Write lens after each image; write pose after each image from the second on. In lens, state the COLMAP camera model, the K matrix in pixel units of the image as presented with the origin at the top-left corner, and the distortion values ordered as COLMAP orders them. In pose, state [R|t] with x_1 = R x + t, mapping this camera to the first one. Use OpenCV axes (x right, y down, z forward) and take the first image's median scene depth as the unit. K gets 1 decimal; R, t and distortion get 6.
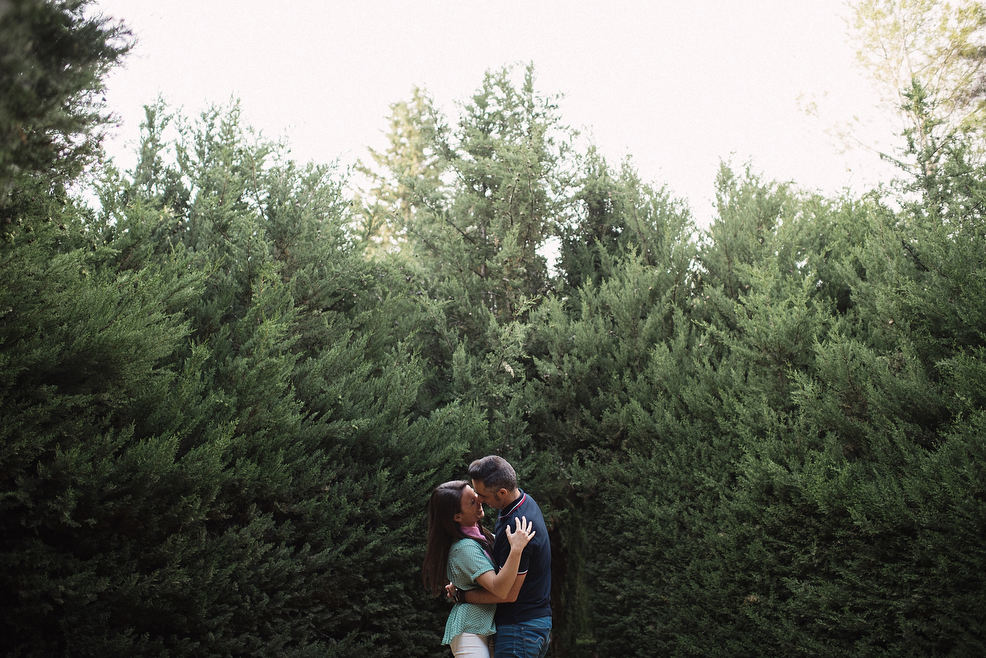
lens RADIAL K [[997.5, 0, 493.2], [0, 997.5, 329.0], [0, 0, 1]] dist [-0.073600, 0.000000]
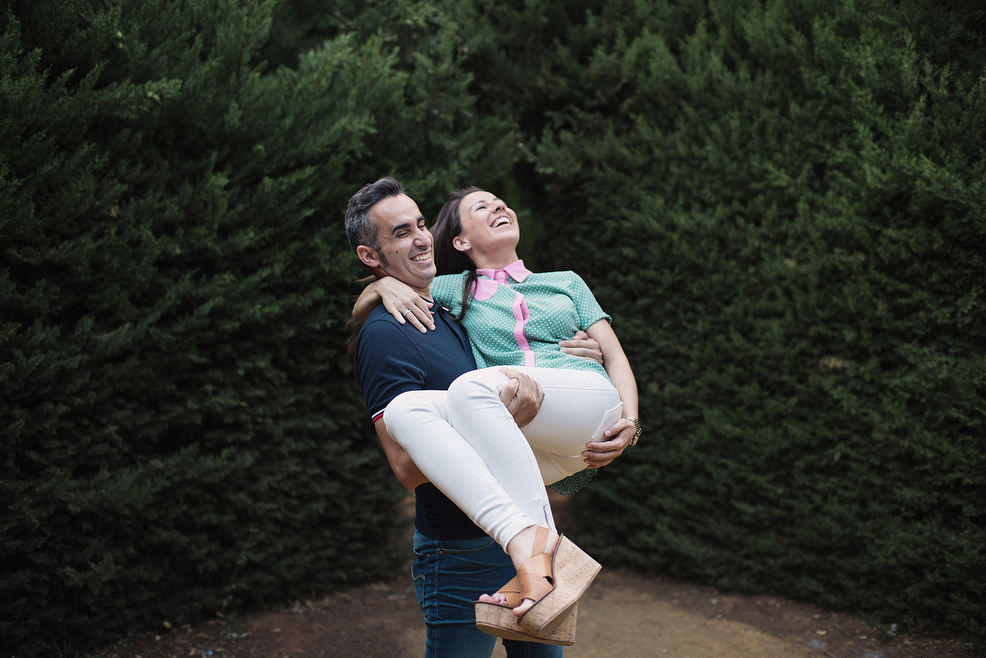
lens RADIAL K [[997.5, 0, 494.6], [0, 997.5, 326.7], [0, 0, 1]] dist [-0.073600, 0.000000]
pose [[0.991593, -0.038007, 0.123685, -0.030004], [-0.011692, 0.925656, 0.378185, 0.013647], [-0.128864, -0.376451, 0.917430, 0.443229]]
